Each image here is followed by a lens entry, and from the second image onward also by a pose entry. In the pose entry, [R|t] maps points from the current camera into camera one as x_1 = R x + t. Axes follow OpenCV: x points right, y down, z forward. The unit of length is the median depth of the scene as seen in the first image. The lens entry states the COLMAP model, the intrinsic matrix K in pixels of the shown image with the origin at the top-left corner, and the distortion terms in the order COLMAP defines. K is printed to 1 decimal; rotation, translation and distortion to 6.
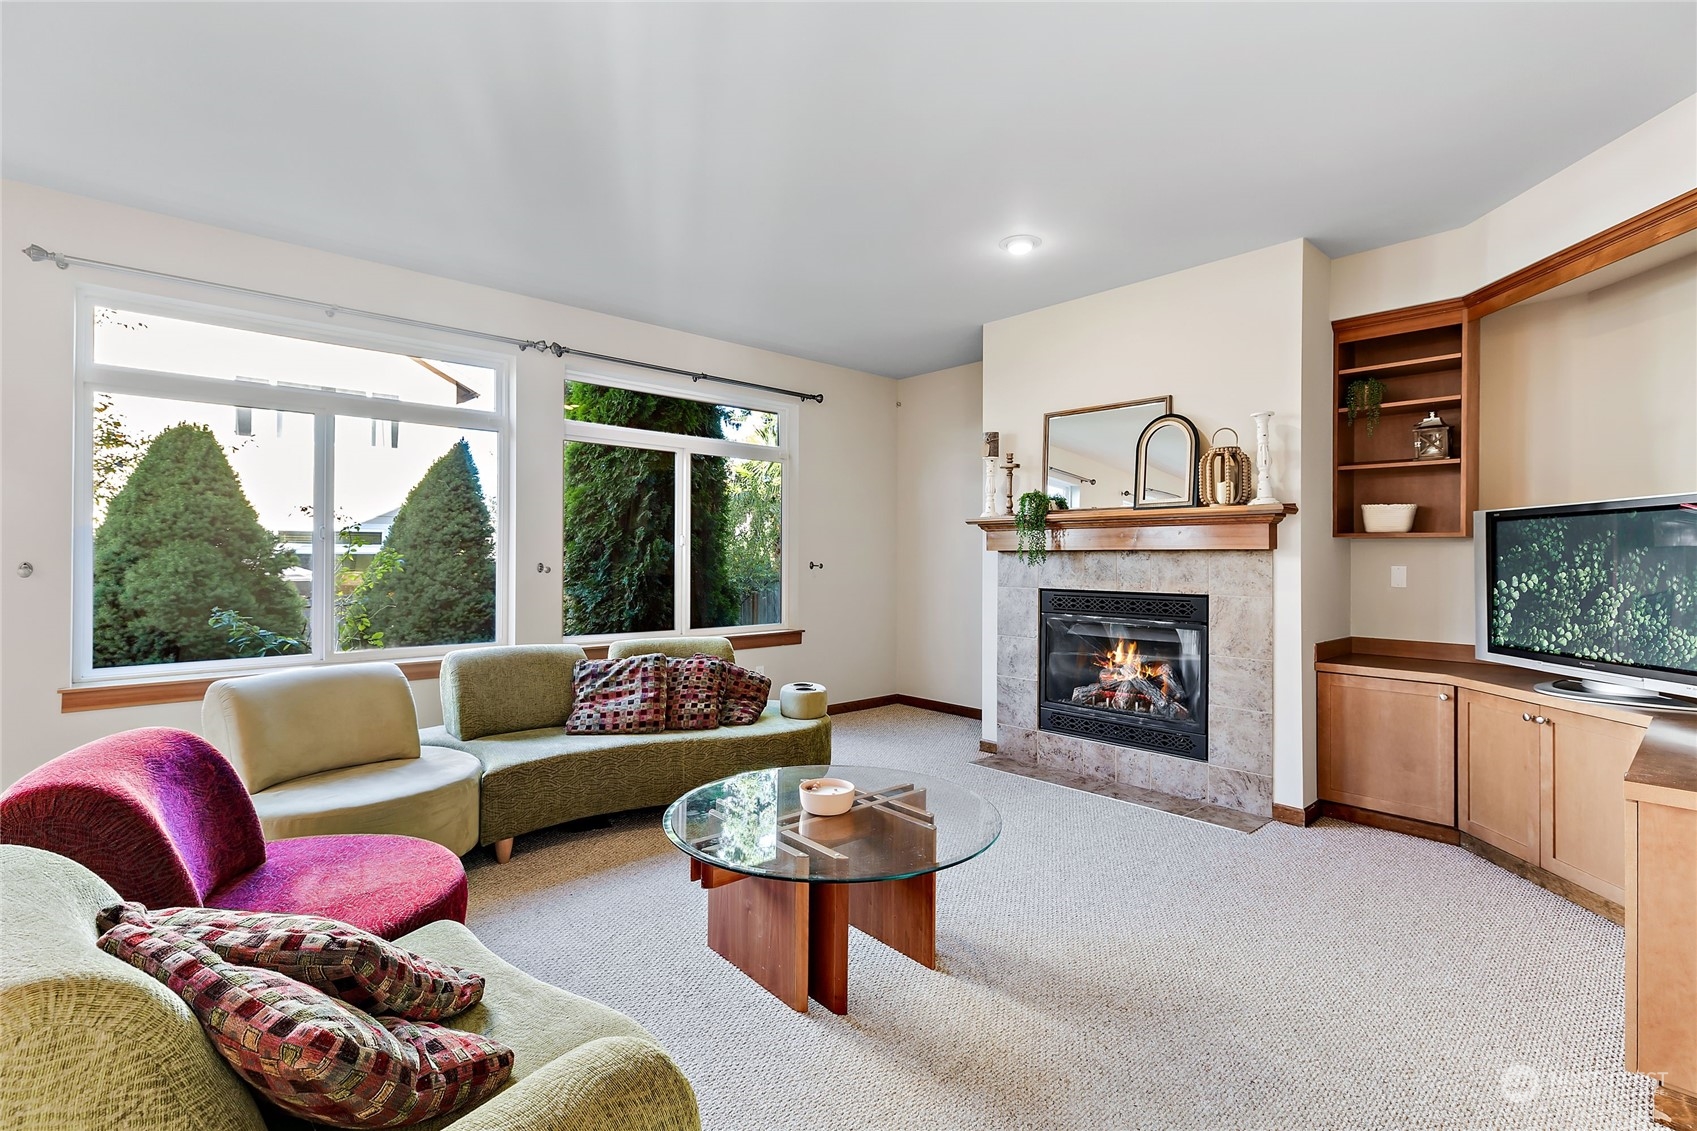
lens RADIAL K [[766.9, 0, 843.7], [0, 766.9, 552.3], [0, 0, 1]] dist [-0.003570, 0.003171]
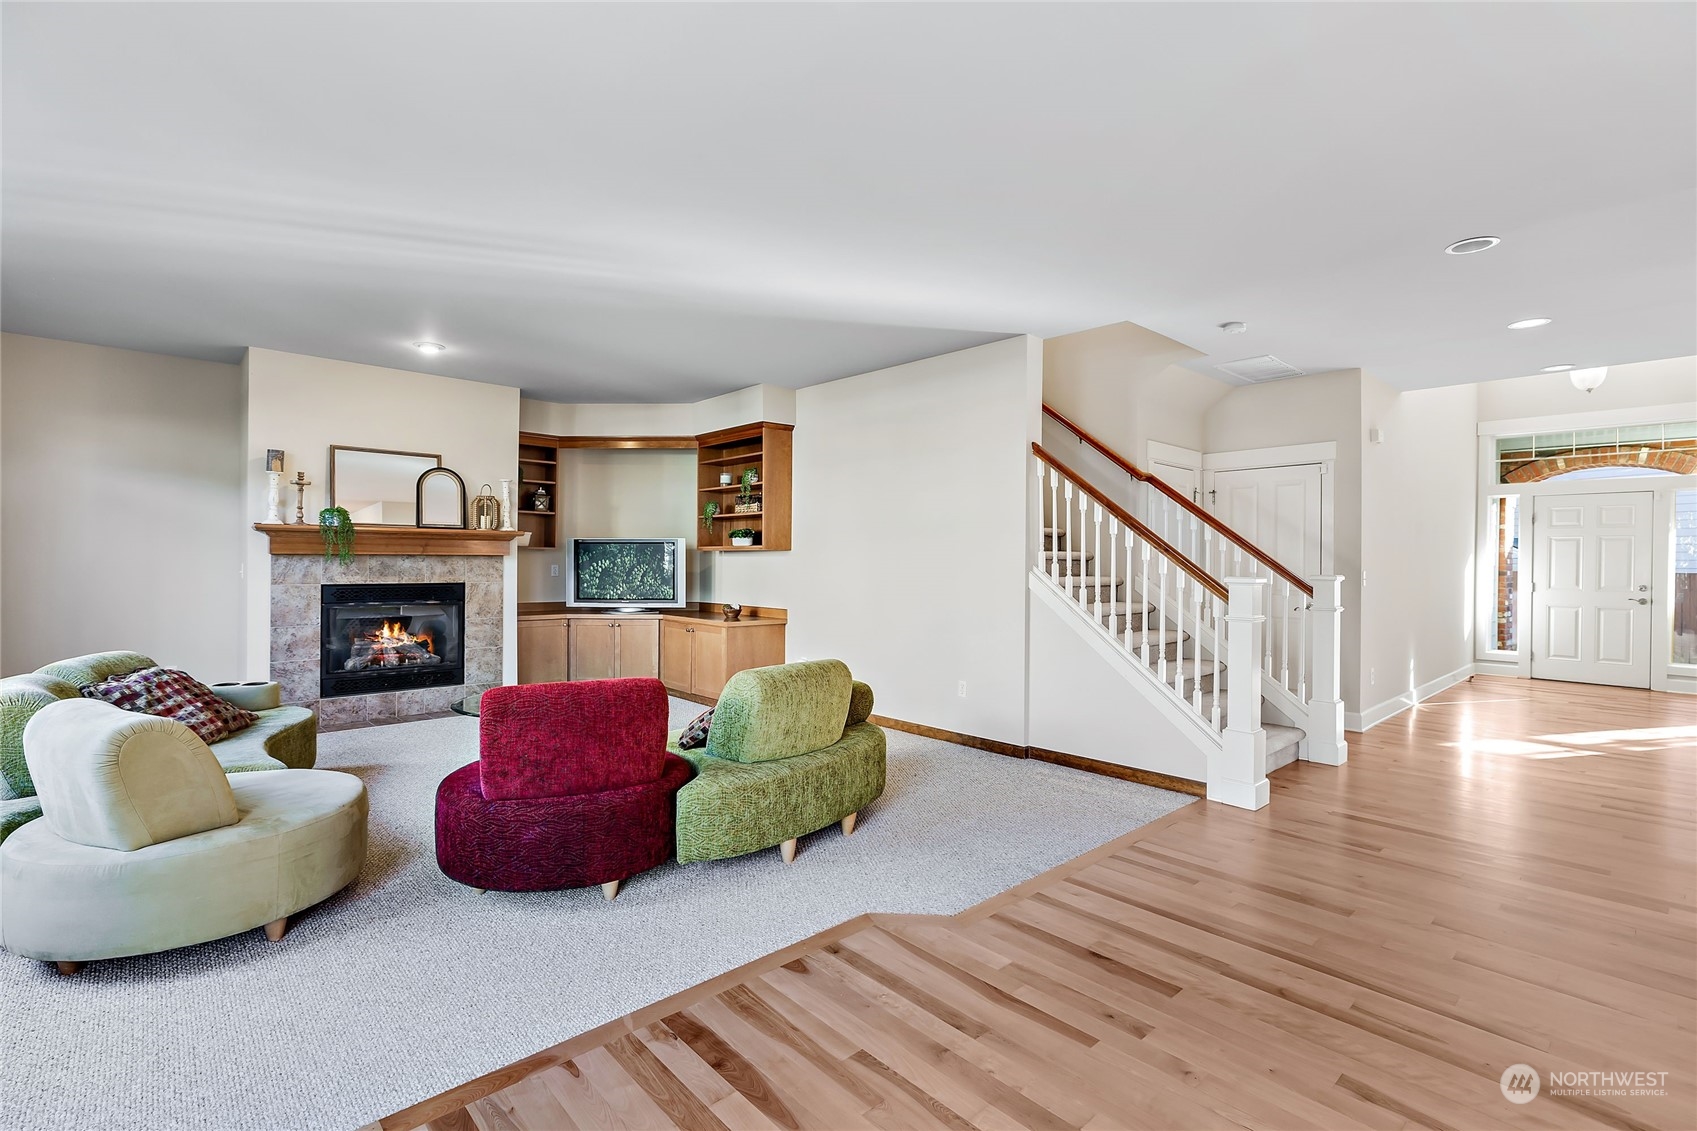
lens RADIAL K [[766.9, 0, 841.8], [0, 766.9, 563.1], [0, 0, 1]] dist [-0.003570, 0.003171]
pose [[0.001093, -0.008199, 0.999966, -1.123720], [-0.013387, 0.999877, 0.008213, -0.009937], [-0.999910, -0.013395, 0.000983, 0.183163]]
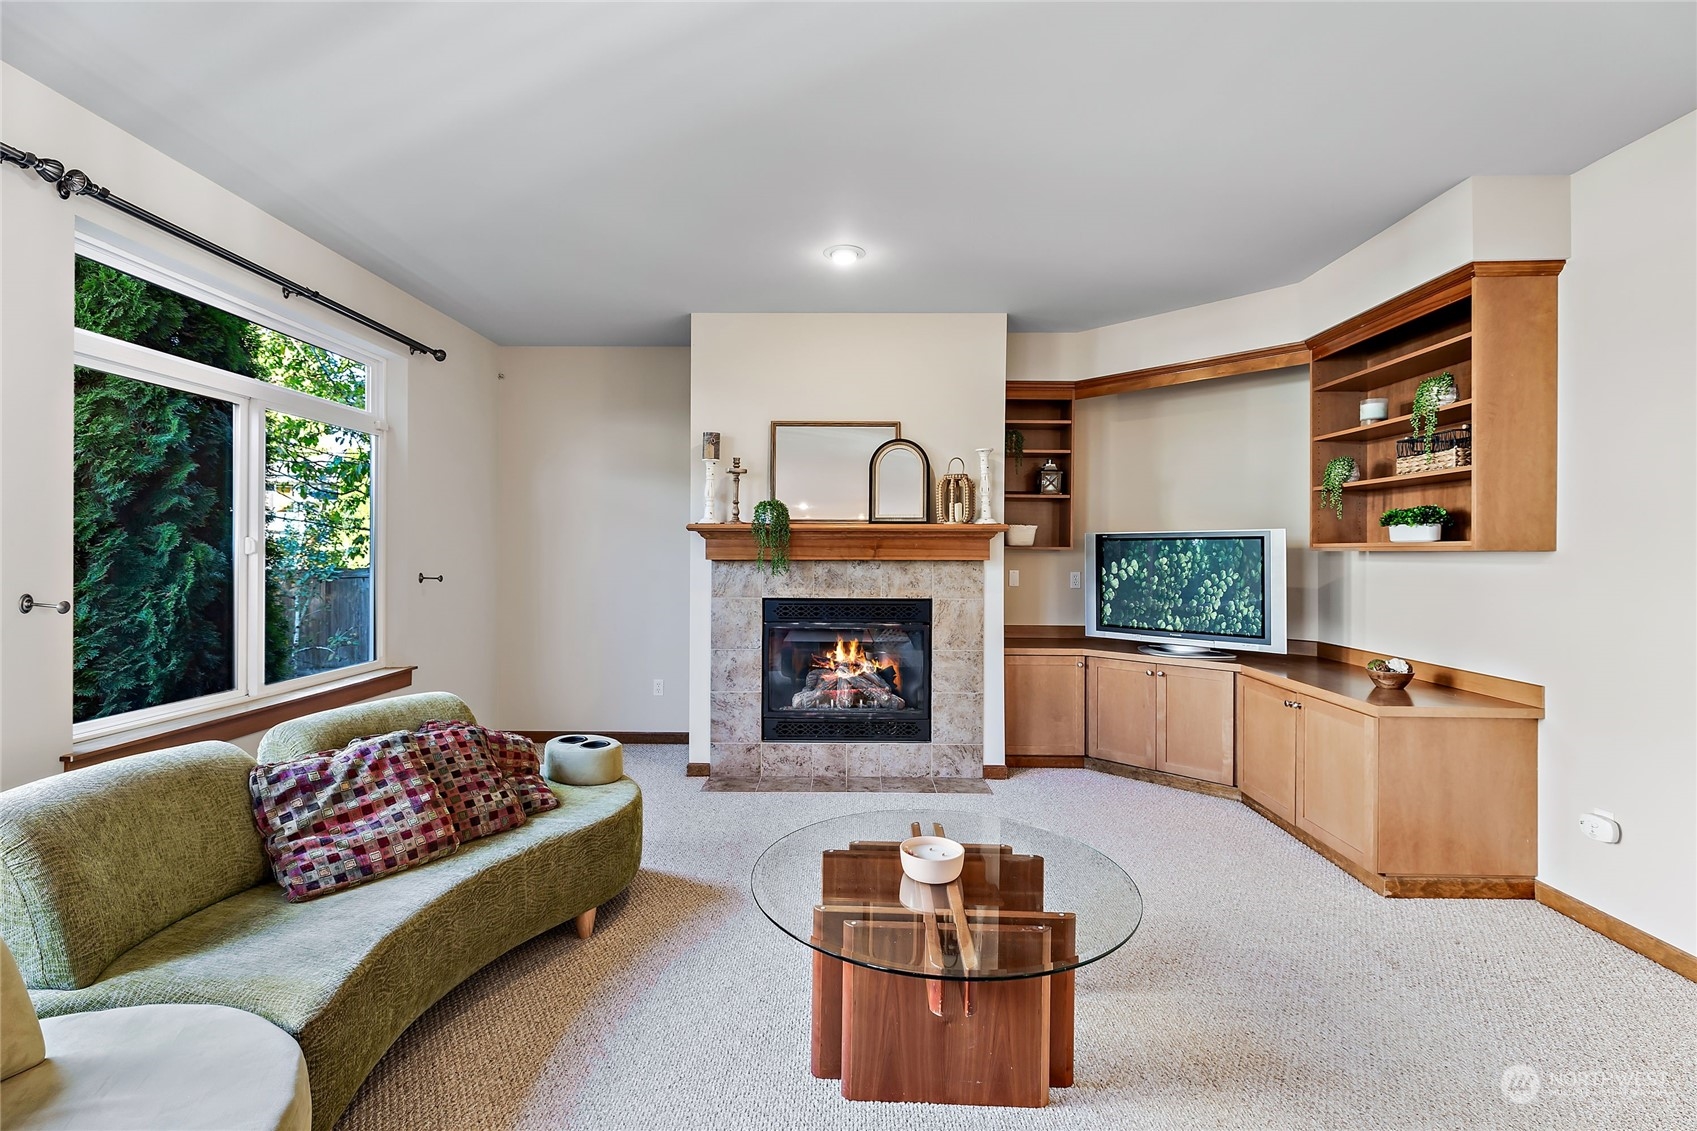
lens RADIAL K [[766.9, 0, 845.4], [0, 766.9, 549.6], [0, 0, 1]] dist [-0.003570, 0.003171]
pose [[0.684011, -0.001651, 0.729470, -0.445941], [-0.004916, 0.999964, 0.006873, -0.025270], [-0.729455, -0.008287, 0.683978, 0.288514]]
